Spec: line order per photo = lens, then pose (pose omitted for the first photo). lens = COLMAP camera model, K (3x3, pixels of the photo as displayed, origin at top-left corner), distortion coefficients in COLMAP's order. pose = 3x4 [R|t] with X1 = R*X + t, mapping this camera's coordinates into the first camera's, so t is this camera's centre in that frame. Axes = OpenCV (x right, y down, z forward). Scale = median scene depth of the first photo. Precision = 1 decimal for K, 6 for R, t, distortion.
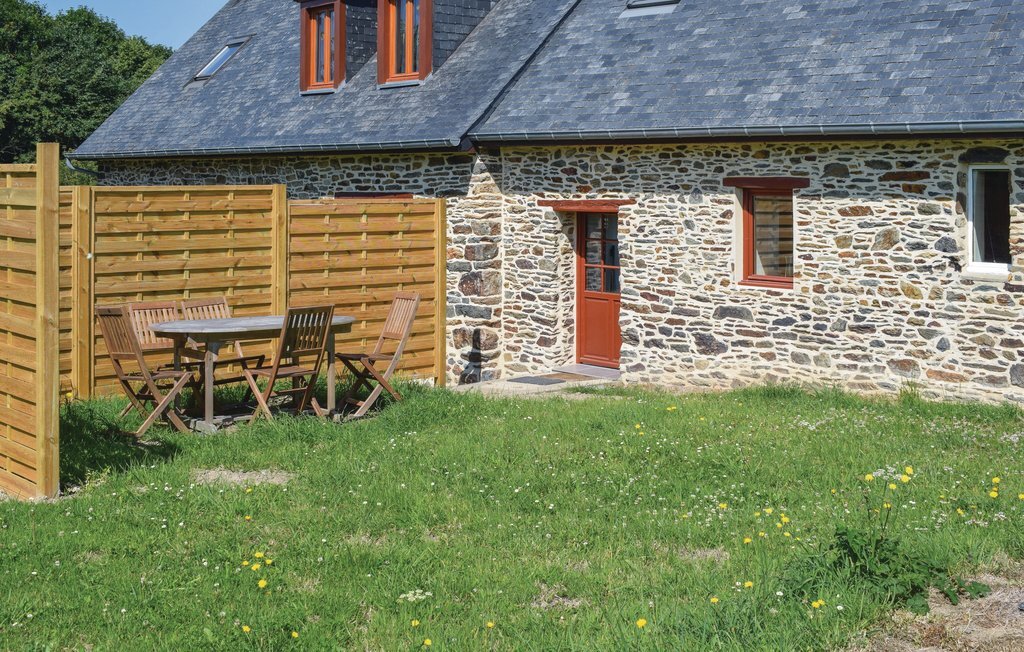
lens RADIAL K [[1357.4, 0, 521.6], [0, 1357.4, 133.6], [0, 0, 1]] dist [-0.031482, 0.000000]
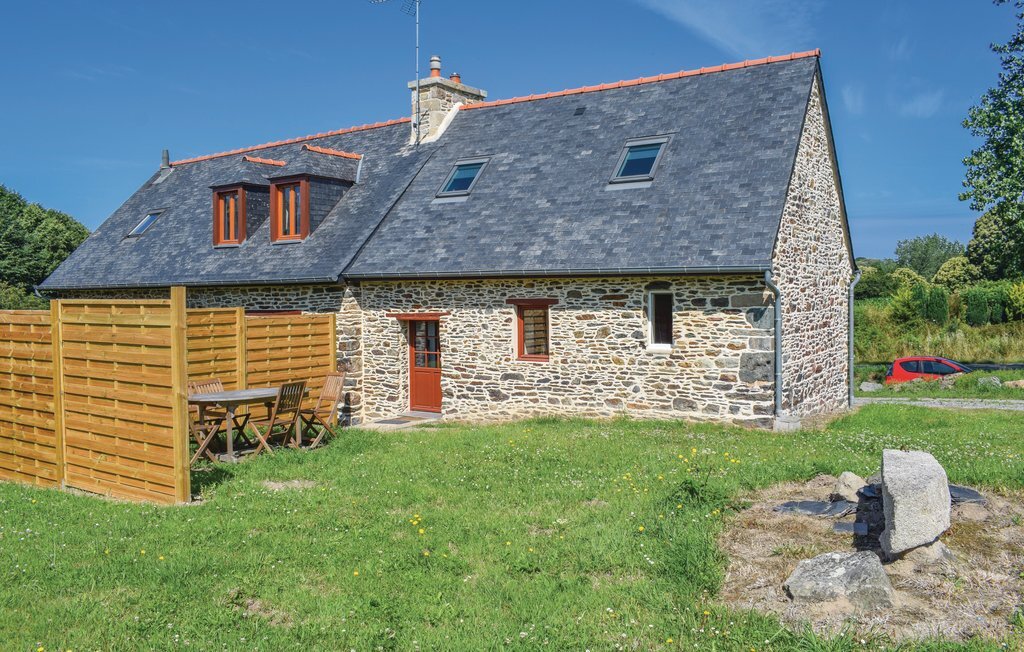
lens RADIAL K [[852.0, 0, 537.4], [0, 852.0, 287.3], [0, 0, 1]] dist [-0.089409, 0.011461]
pose [[0.958127, -0.009805, 0.286176, -0.120360], [0.002932, 0.999697, 0.024434, -0.008493], [-0.286329, -0.022572, 0.957866, -0.047898]]
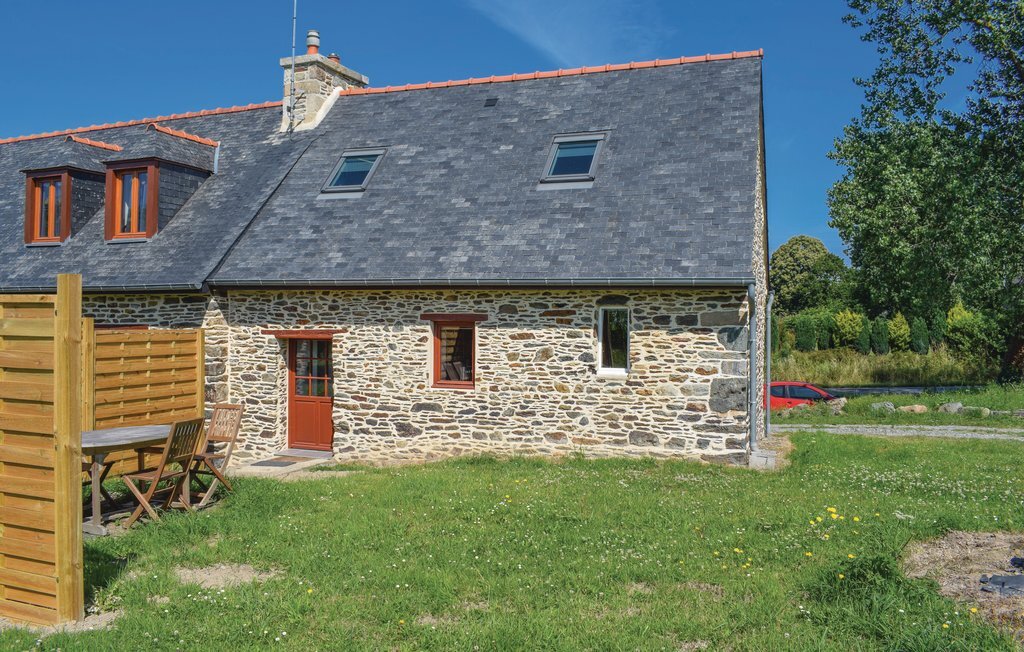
lens RADIAL K [[852.0, 0, 535.5], [0, 852.0, 293.4], [0, 0, 1]] dist [-0.089409, 0.011461]
pose [[0.867702, 0.015440, 0.496845, -0.190187], [-0.018566, 0.999827, 0.001354, 0.007094], [-0.496738, -0.010399, 0.867838, 0.151809]]
